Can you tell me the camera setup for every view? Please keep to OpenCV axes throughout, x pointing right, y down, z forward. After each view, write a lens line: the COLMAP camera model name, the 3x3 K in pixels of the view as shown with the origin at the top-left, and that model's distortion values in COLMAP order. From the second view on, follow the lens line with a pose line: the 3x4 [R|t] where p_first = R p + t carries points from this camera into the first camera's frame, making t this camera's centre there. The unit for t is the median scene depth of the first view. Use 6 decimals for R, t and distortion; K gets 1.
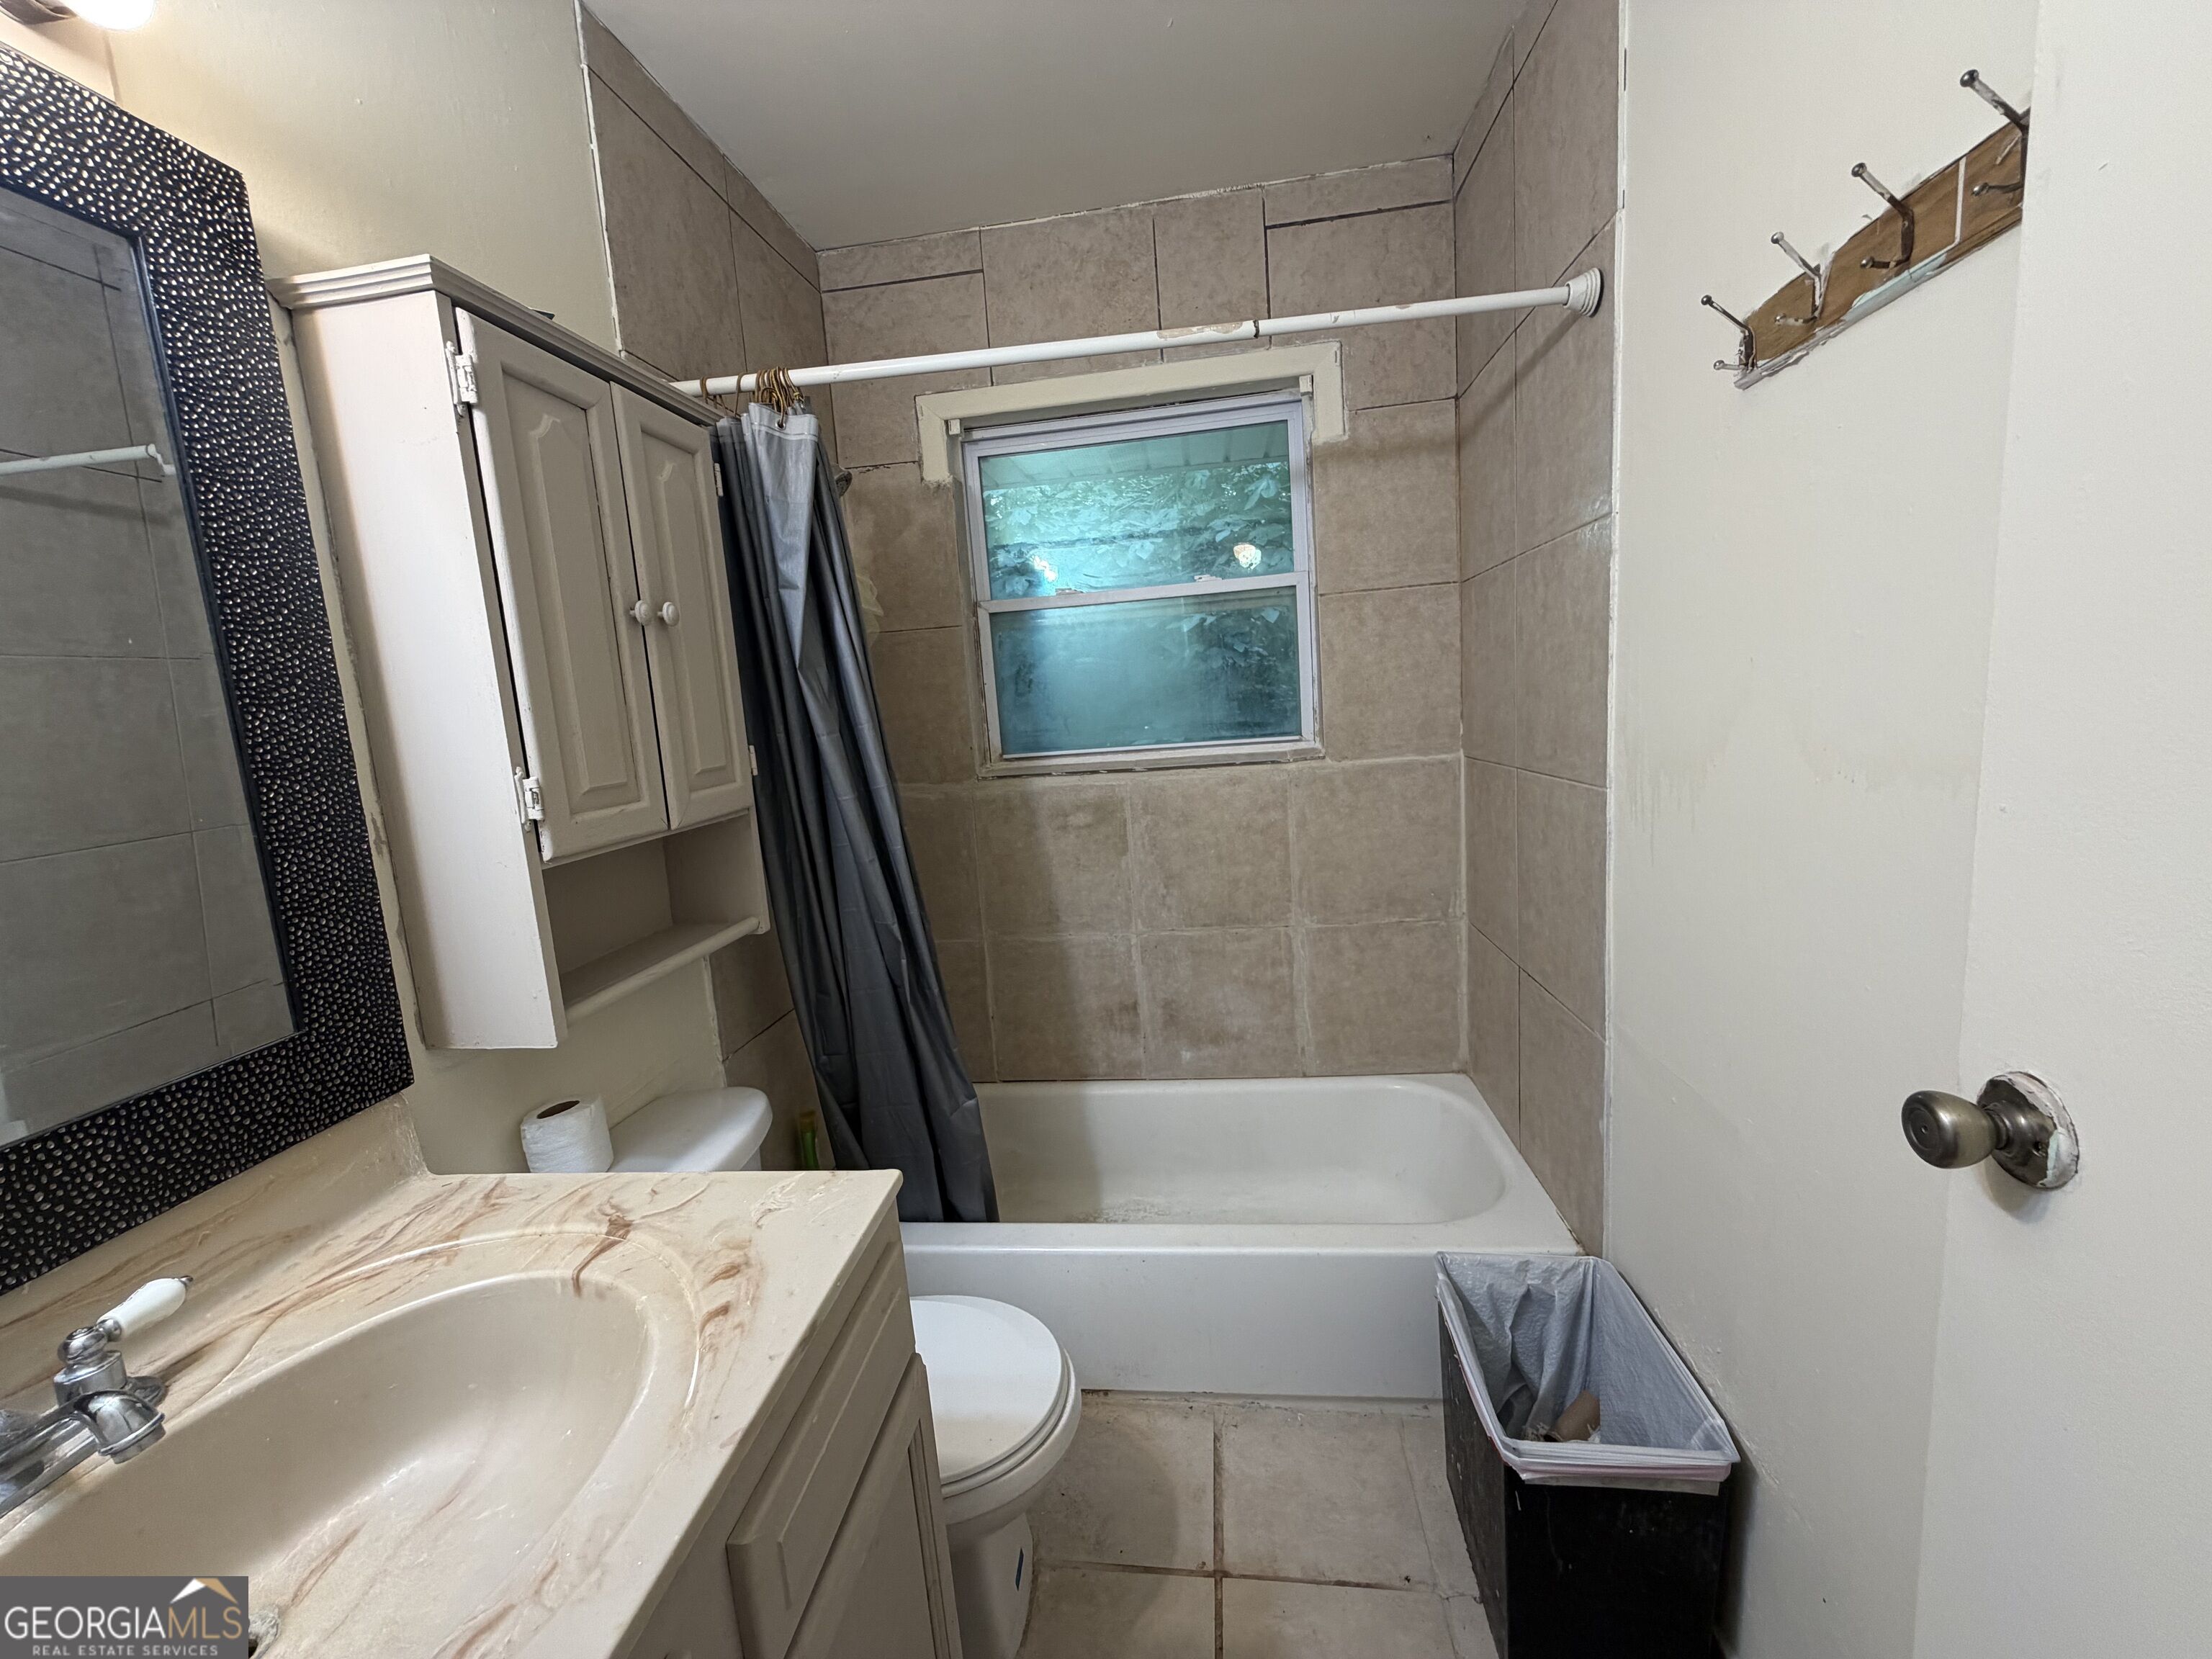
lens RADIAL K [[888.9, 0, 1099.7], [0, 888.9, 825.2], [0, 0, 1]] dist [0.002629, -0.000511]
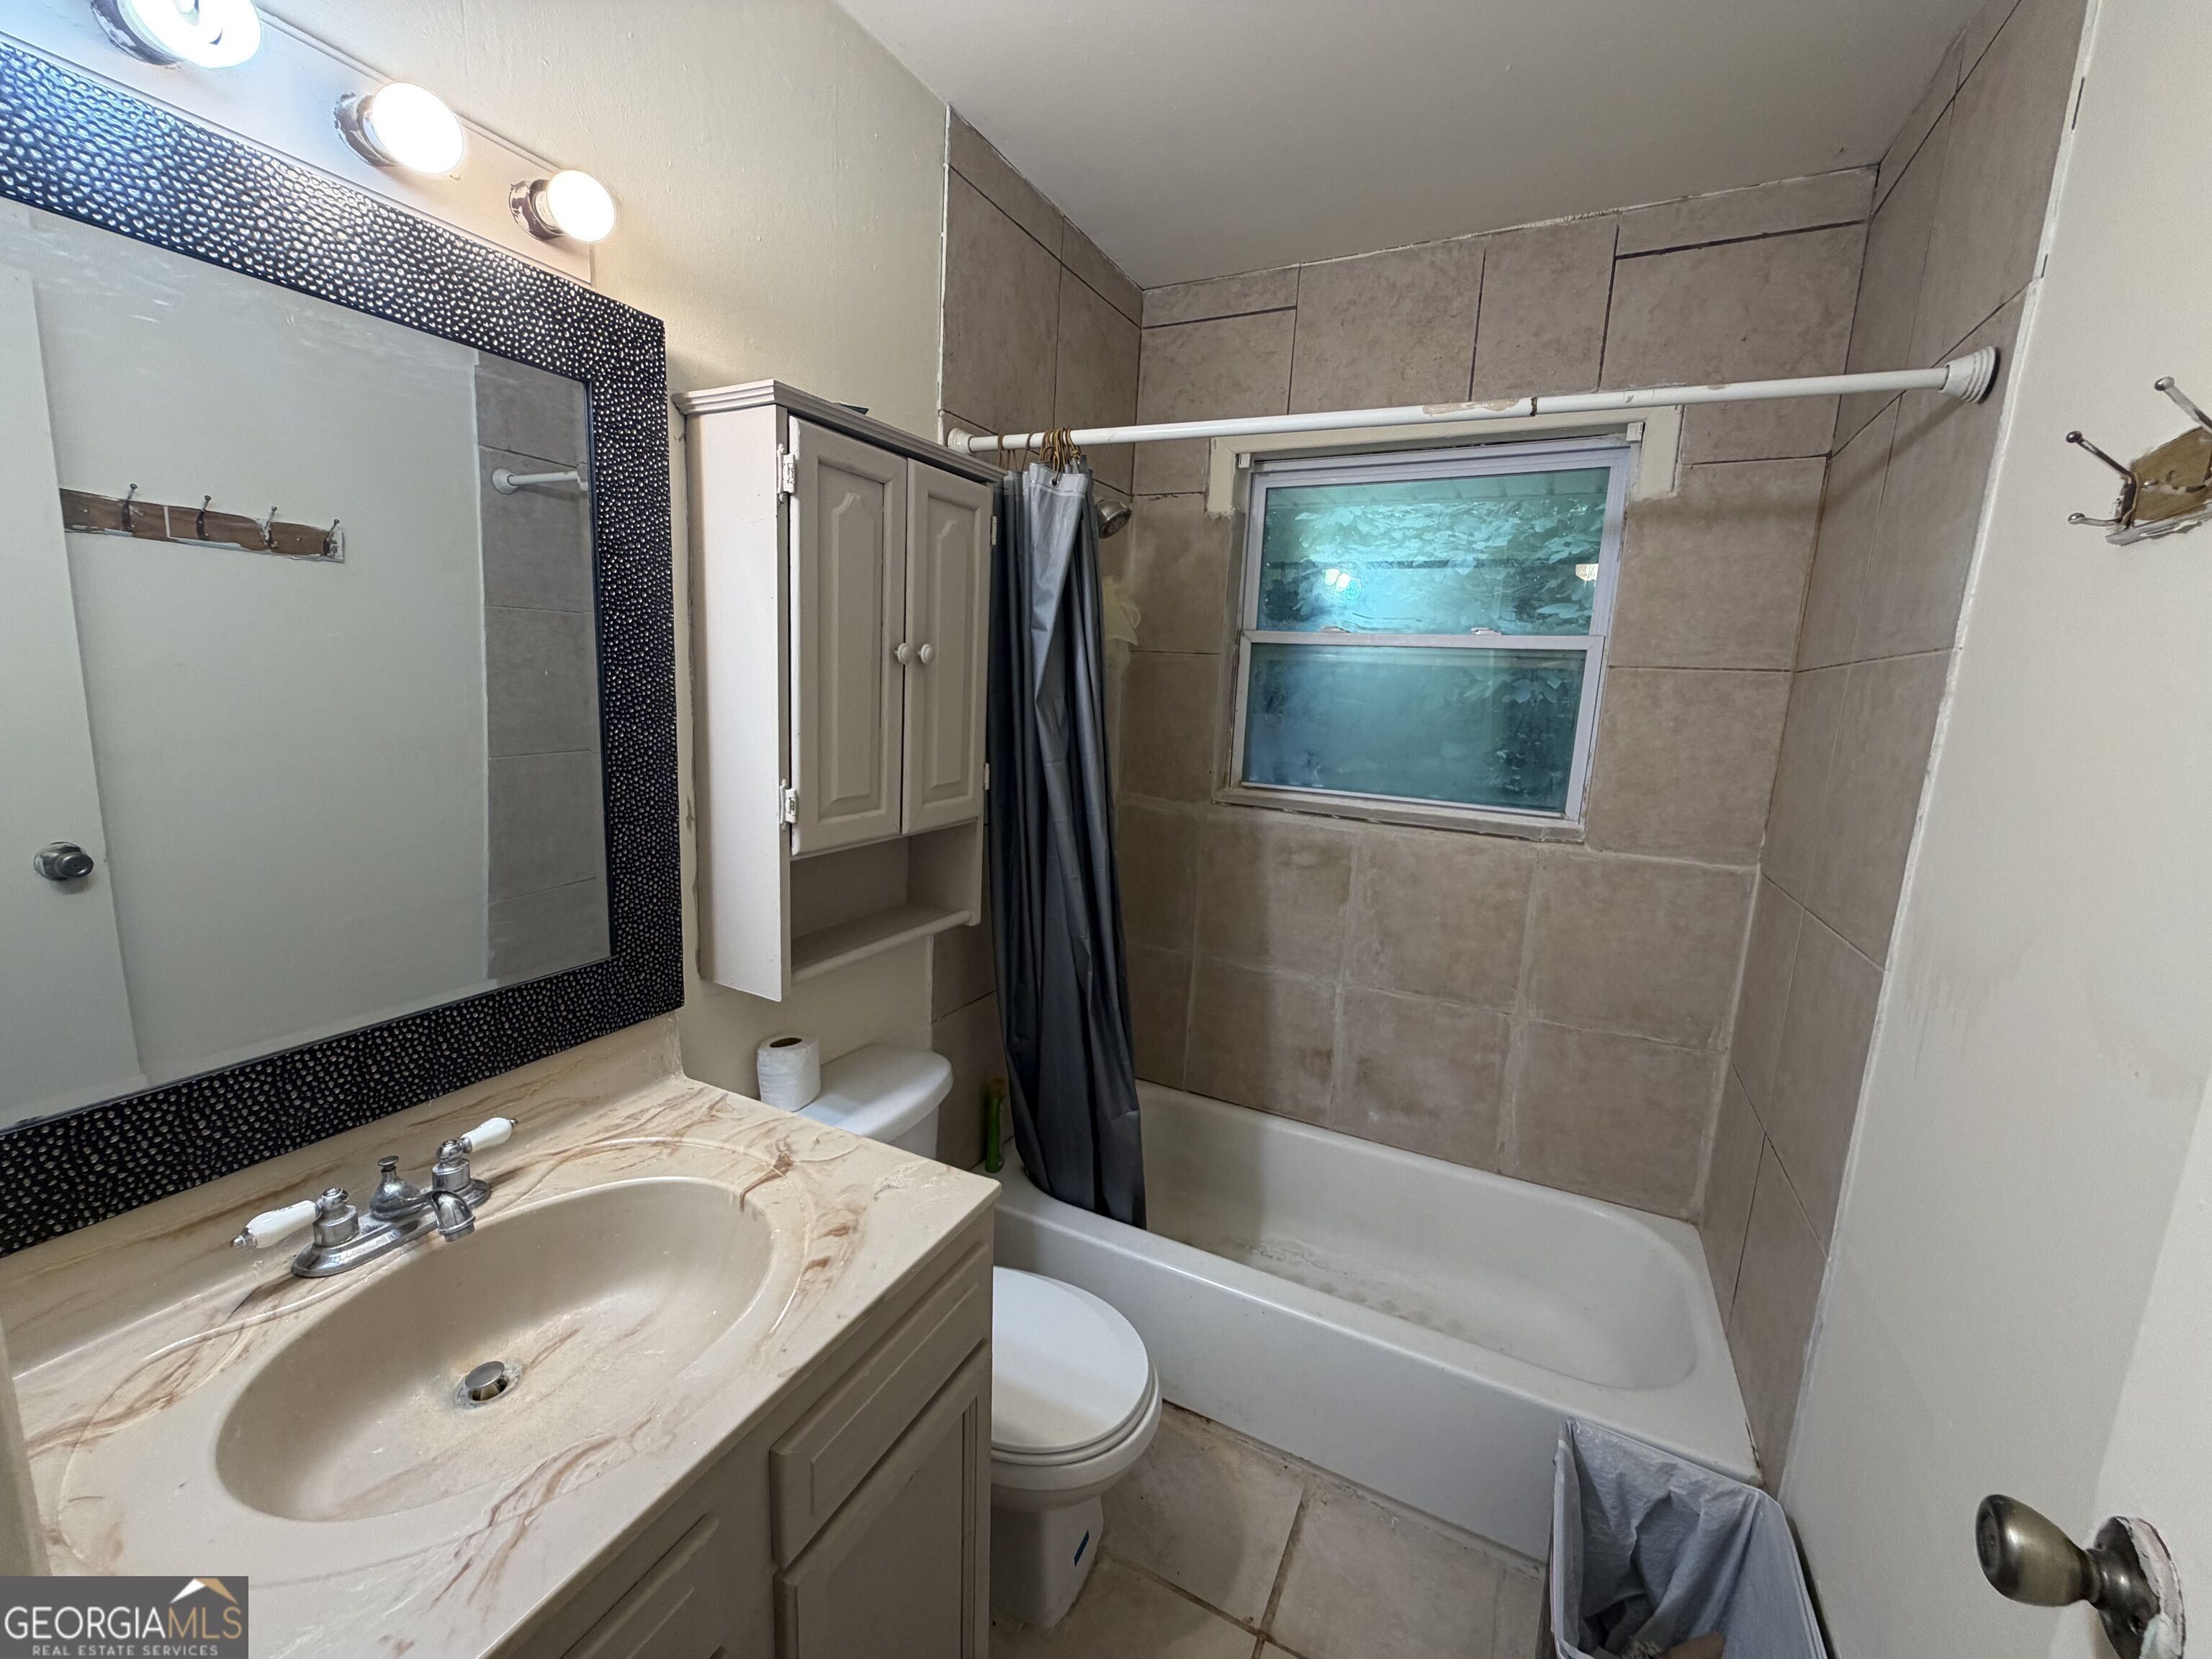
lens RADIAL K [[888.9, 0, 1098.9], [0, 888.9, 825.8], [0, 0, 1]] dist [0.002629, -0.000511]
pose [[0.933466, 0.170667, -0.315459, 0.115188], [-0.162294, 0.985327, 0.052832, -0.095313], [0.319847, 0.001880, 0.947467, -0.031497]]
